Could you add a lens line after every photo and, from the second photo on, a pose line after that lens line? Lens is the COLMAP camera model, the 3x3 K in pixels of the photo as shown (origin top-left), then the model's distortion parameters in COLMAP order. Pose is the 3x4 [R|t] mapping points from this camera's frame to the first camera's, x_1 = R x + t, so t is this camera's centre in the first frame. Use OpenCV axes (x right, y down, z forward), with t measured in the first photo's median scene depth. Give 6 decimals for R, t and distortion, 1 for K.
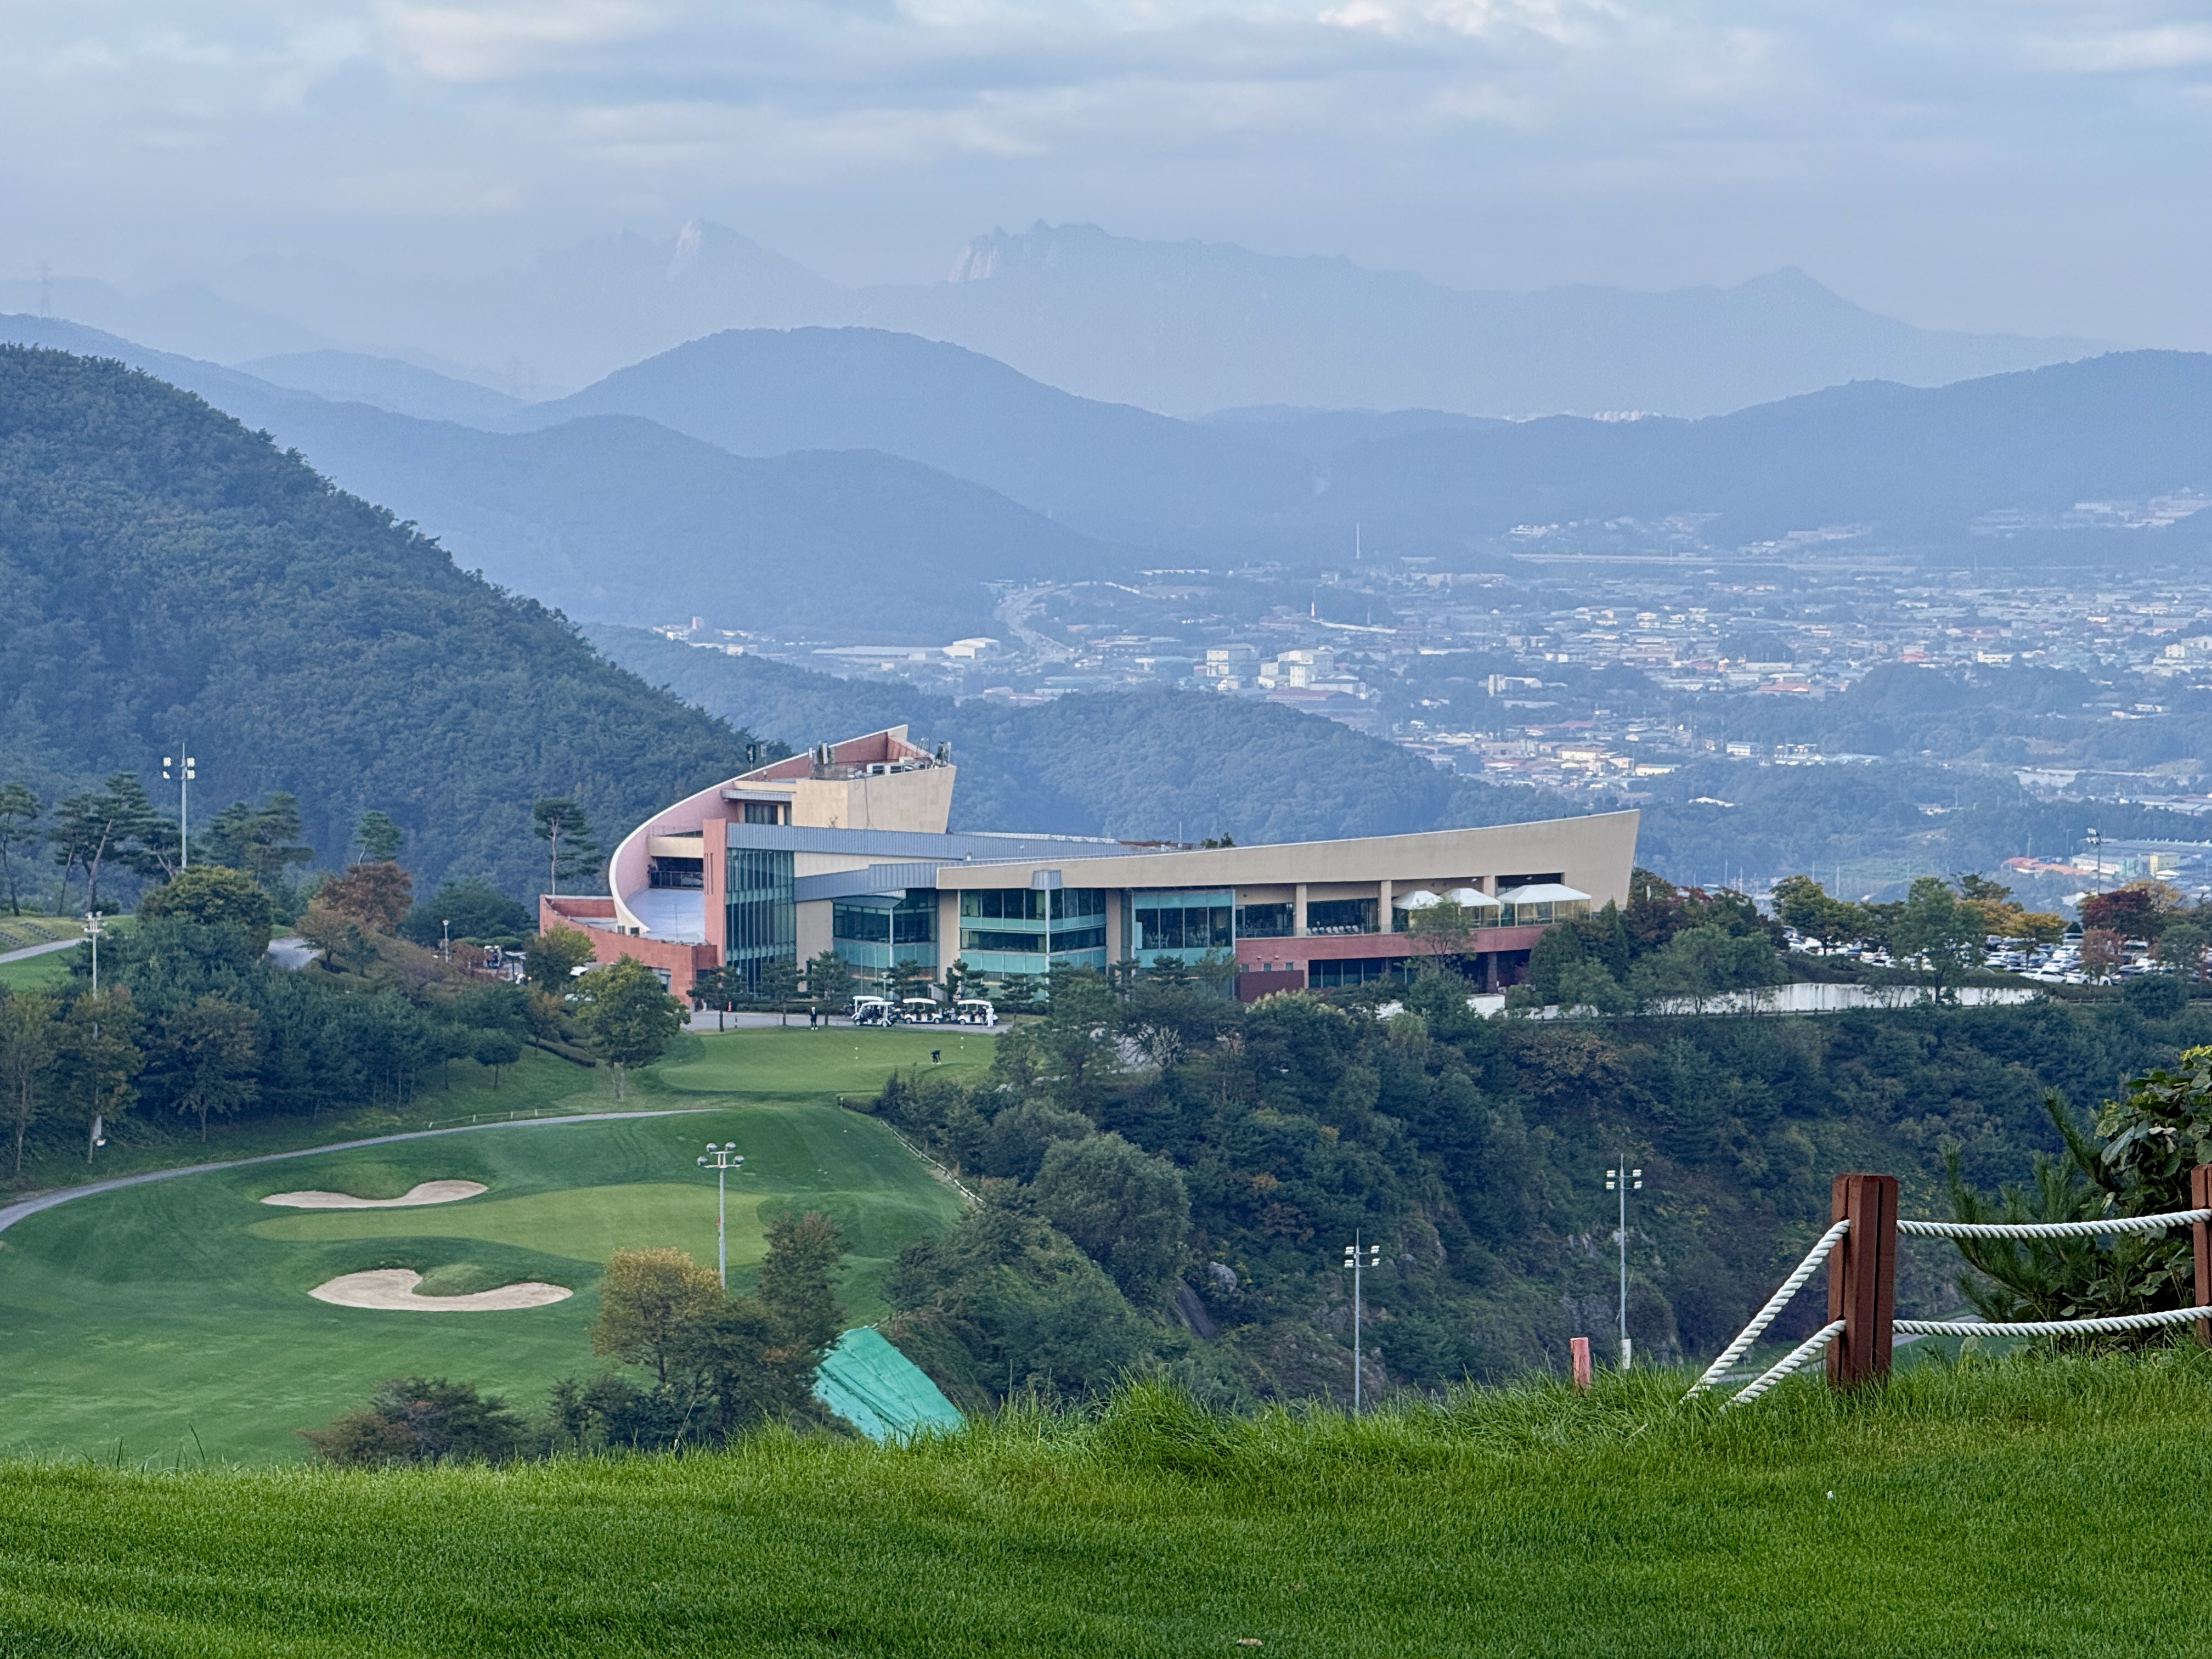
lens RADIAL K [[7837.6, 0, 1104.4], [0, 7837.6, 828.4], [0, 0, 1]] dist [0.247909, 0.000000]
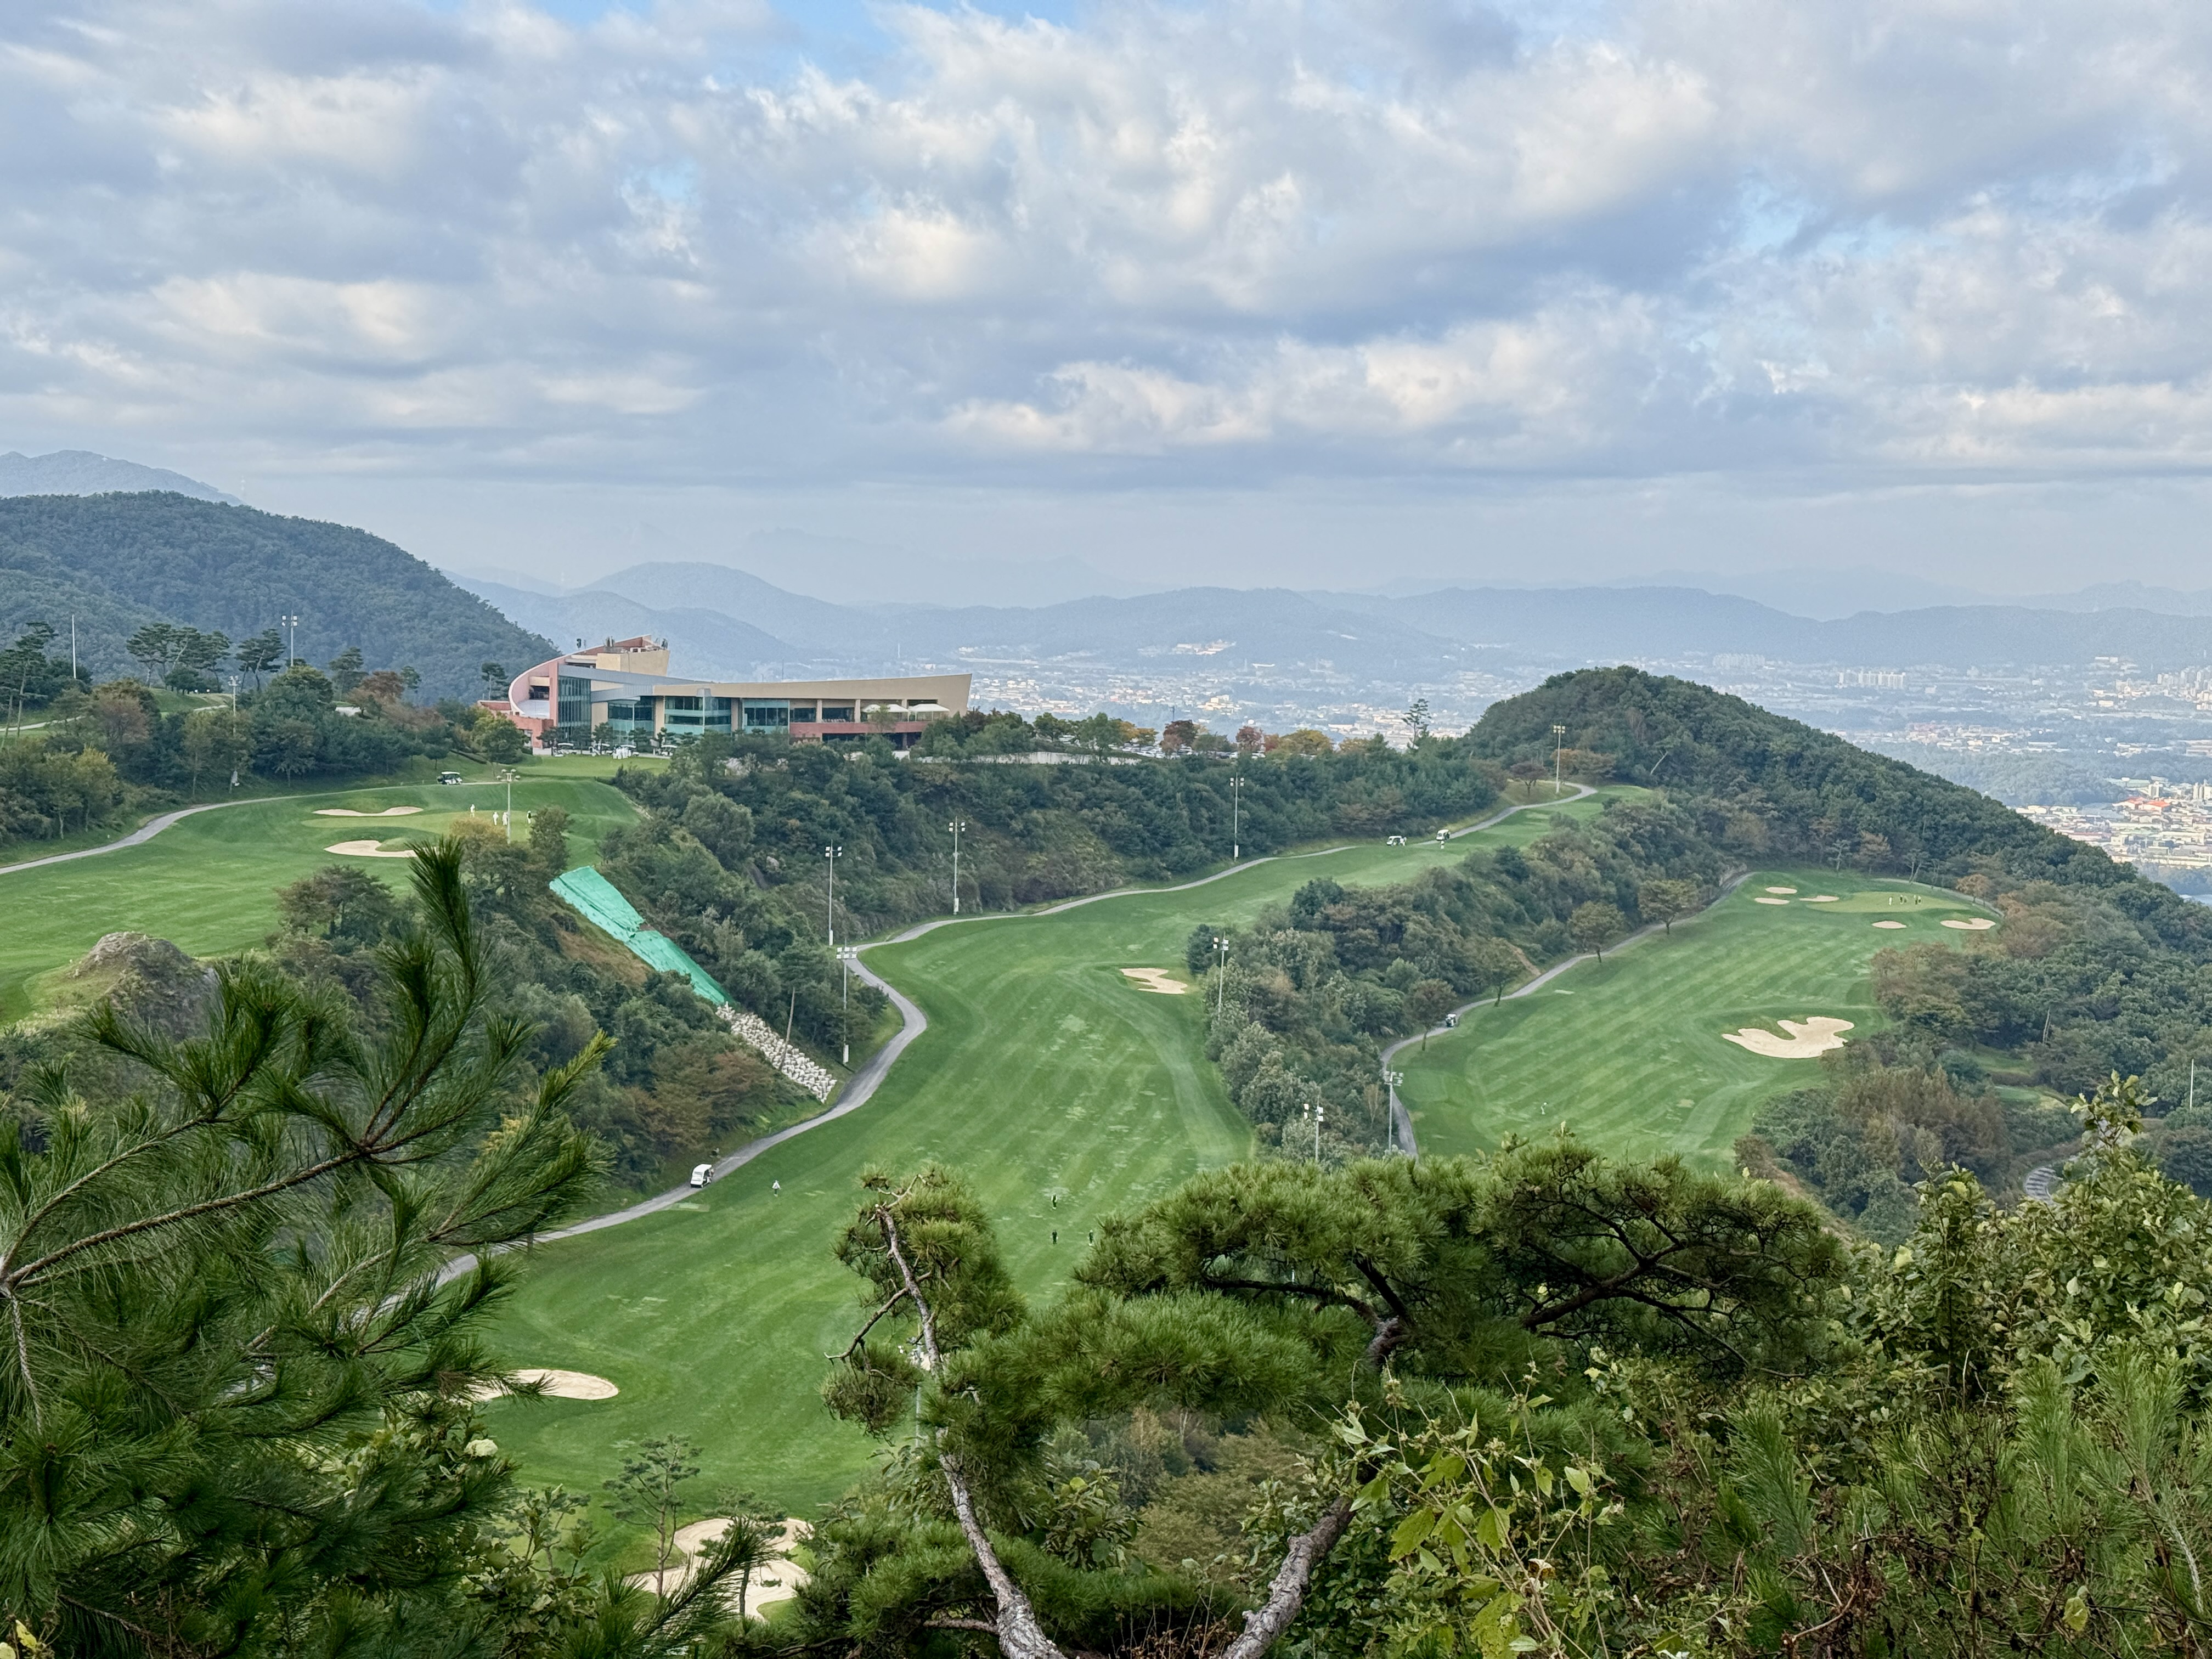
lens RADIAL K [[3054.3, 0, 1106.4], [0, 3054.3, 884.7], [0, 0, 1]] dist [0.203400, 0.000000]
pose [[0.994749, 0.018480, 0.100666, 0.019983], [-0.022257, 0.999085, 0.036533, 0.026947], [-0.099899, -0.038582, 0.994249, 0.119343]]
